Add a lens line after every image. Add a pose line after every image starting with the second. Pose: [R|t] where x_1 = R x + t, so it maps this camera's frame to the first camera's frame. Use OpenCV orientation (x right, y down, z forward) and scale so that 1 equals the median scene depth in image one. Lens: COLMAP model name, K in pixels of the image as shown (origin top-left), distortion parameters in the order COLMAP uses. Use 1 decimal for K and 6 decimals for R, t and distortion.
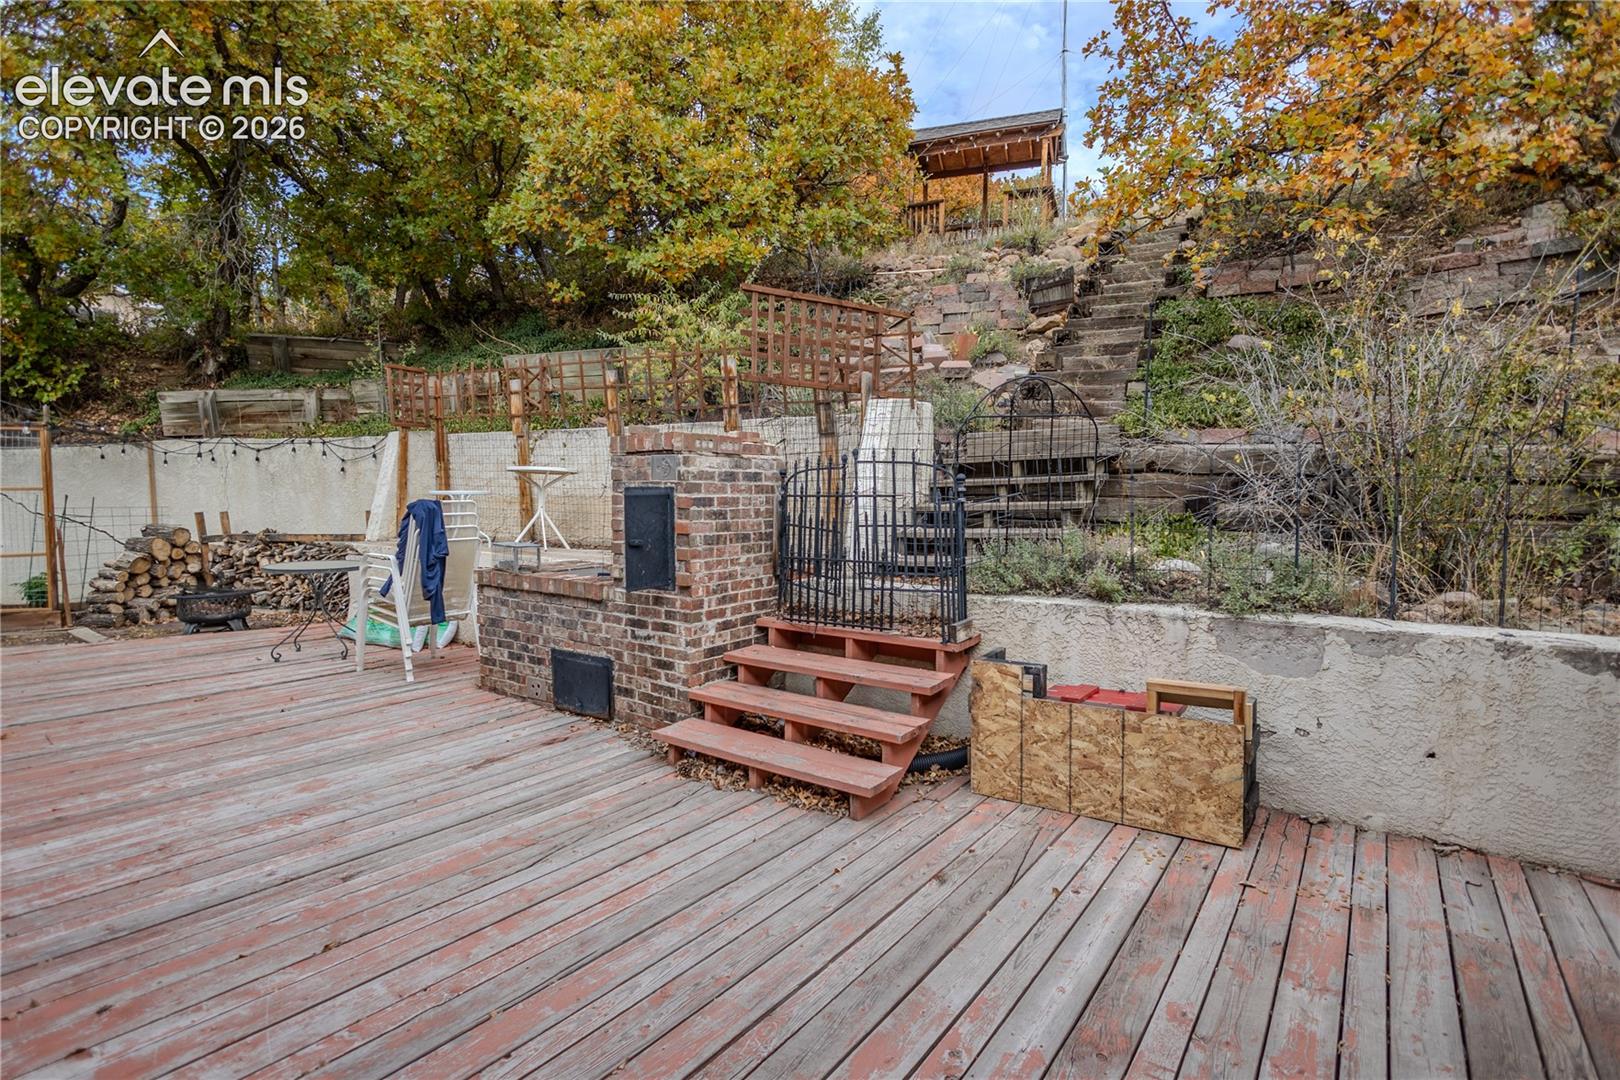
lens RADIAL K [[800.7, 0, 813.2], [0, 800.7, 545.3], [0, 0, 1]] dist [0.004911, 0.000551]
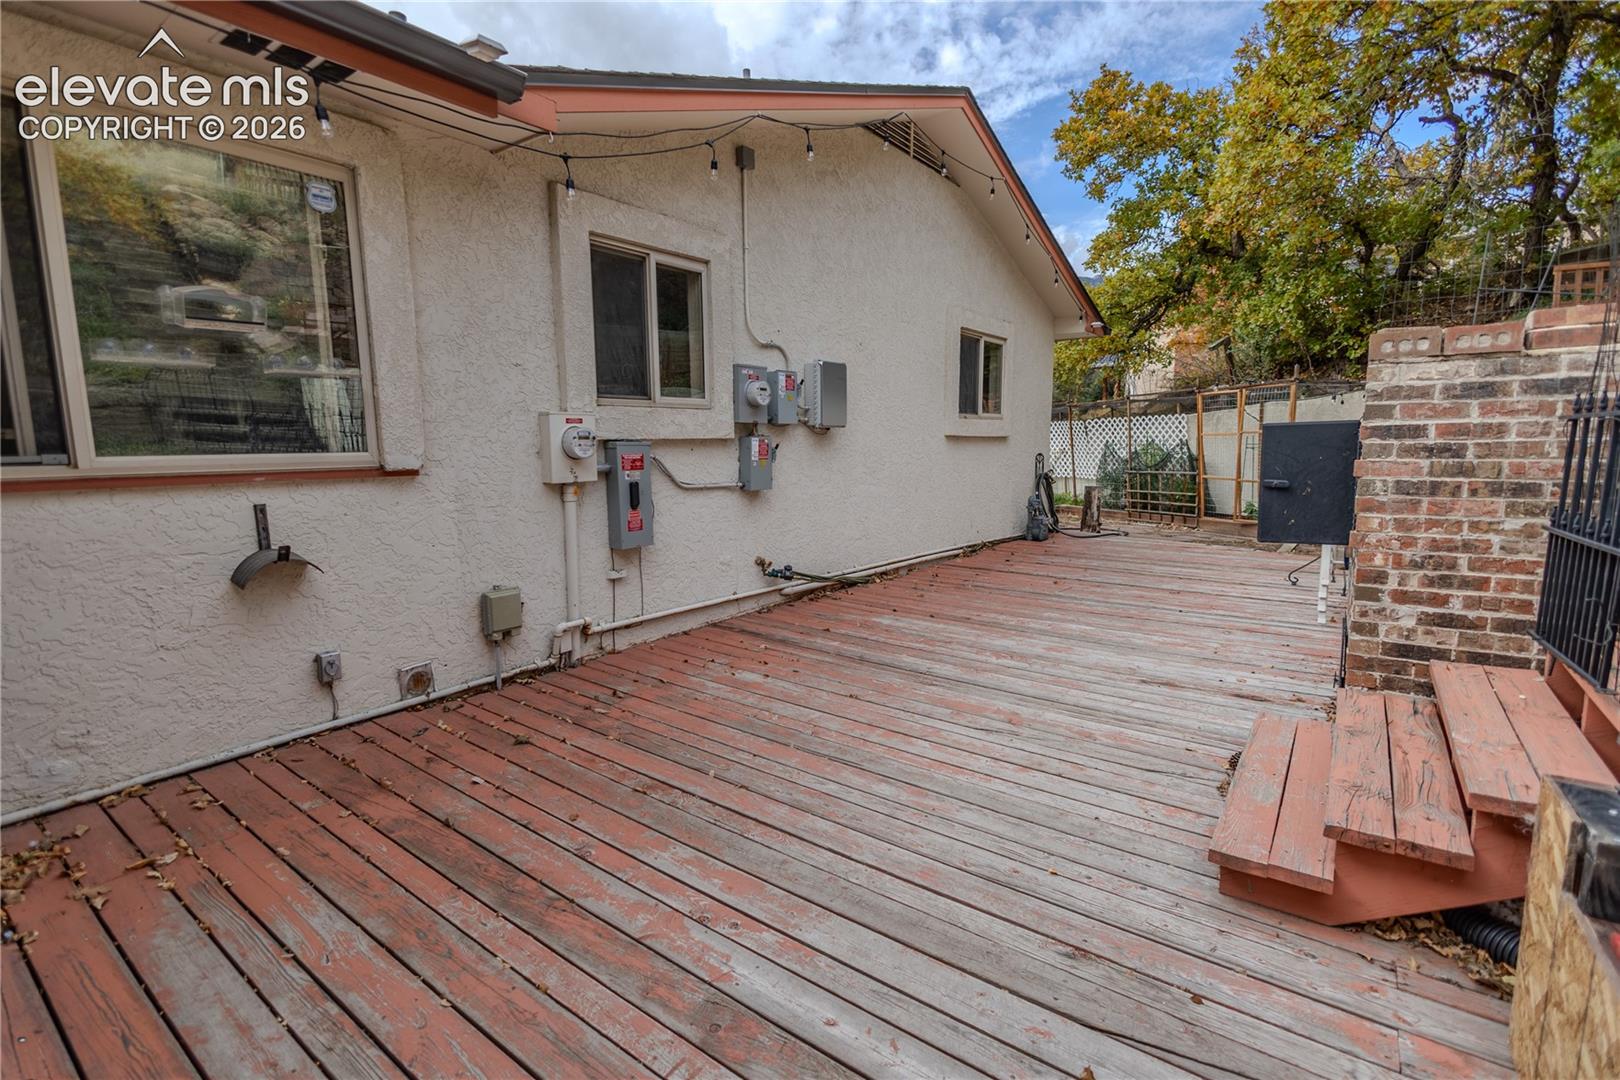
lens RADIAL K [[751.0, 0, 810.0], [0, 751.0, 543.6], [0, 0, 1]] dist [0.009897, 0.000410]
pose [[-0.022017, 0.128890, -0.991415, 0.571856], [-0.052020, 0.990164, 0.129882, -0.017942], [0.998403, 0.054433, -0.015096, 0.545066]]
